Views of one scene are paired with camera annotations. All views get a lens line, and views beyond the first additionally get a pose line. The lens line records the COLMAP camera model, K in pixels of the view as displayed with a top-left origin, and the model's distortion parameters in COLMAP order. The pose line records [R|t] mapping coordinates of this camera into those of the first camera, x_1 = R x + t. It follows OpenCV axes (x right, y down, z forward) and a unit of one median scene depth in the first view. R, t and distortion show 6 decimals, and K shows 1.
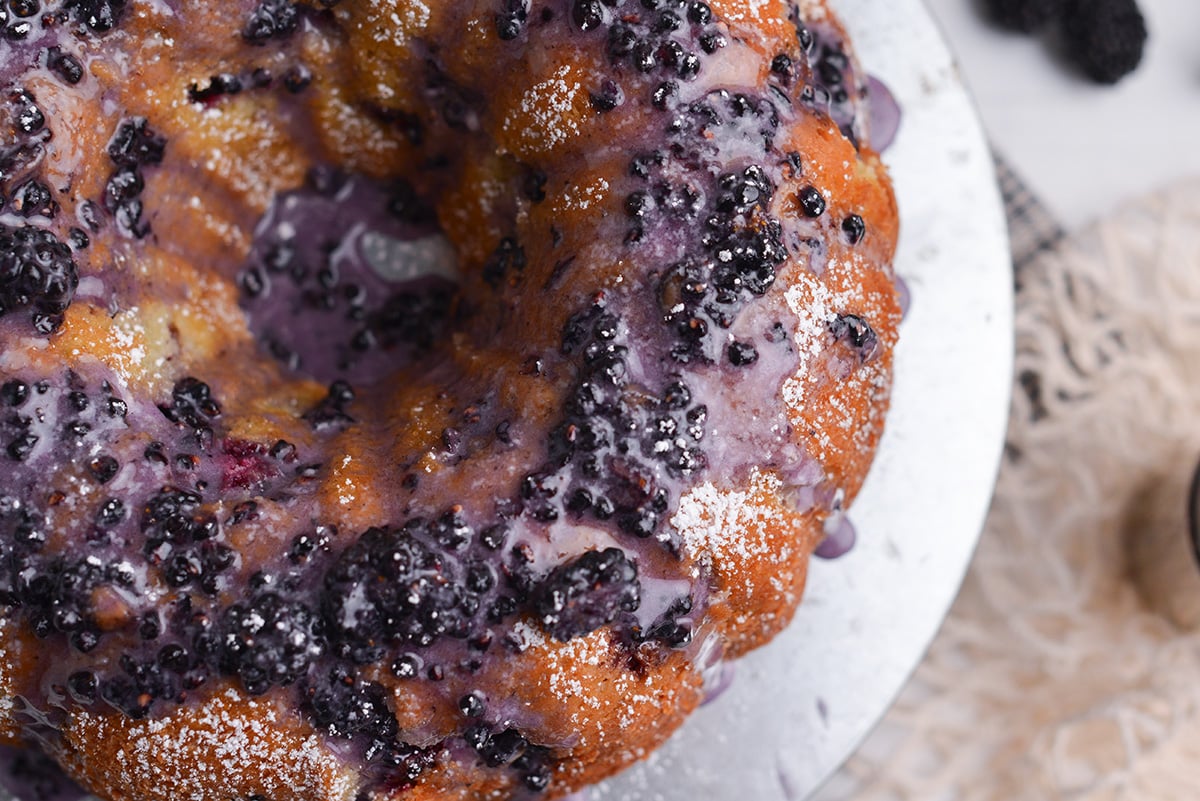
lens RADIAL K [[2197.8, 0, 703.0], [0, 2197.8, 338.0], [0, 0, 1]] dist [-0.004759, 0.048872]
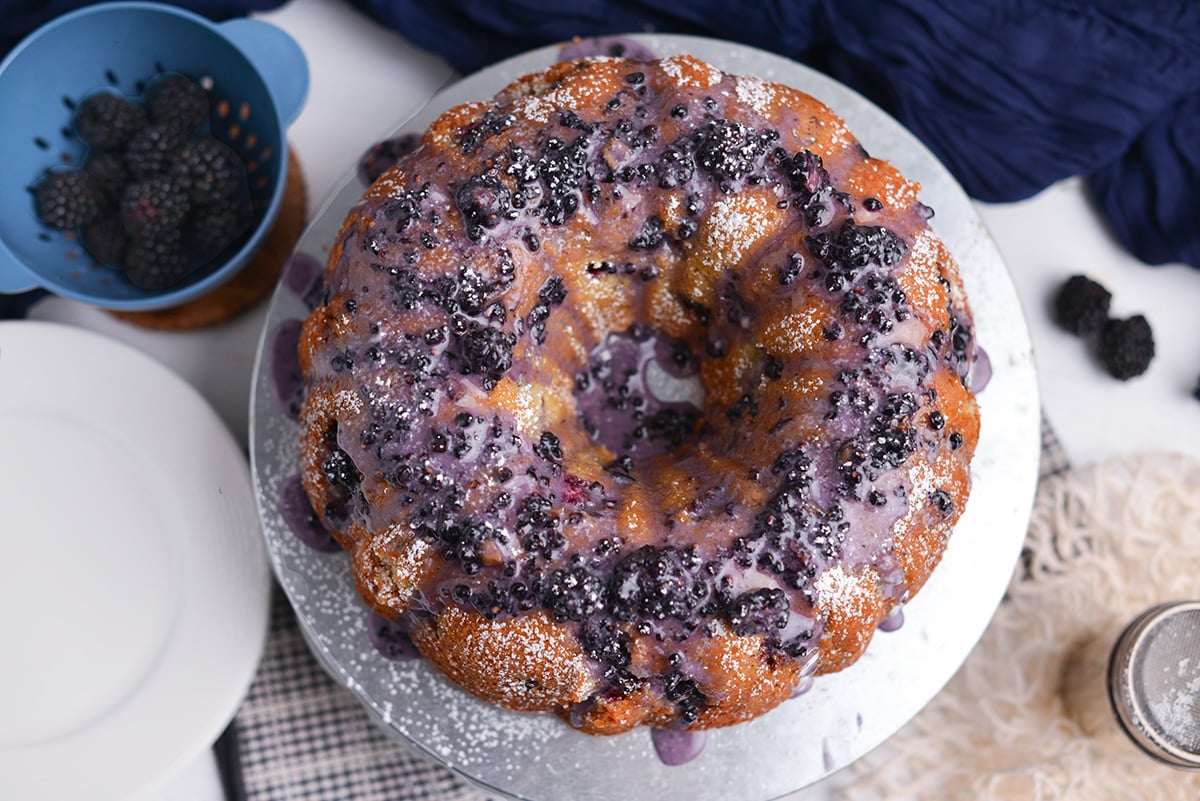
lens RADIAL K [[1866.3, 0, 600.0], [0, 1866.3, 400.5], [0, 0, 1]] dist [0.004632, 0.009697]
pose [[0.969074, 0.239096, -0.061067, -0.118273], [-0.240148, 0.970680, -0.010409, -0.000032], [0.056788, 0.024752, 0.998079, -0.447820]]
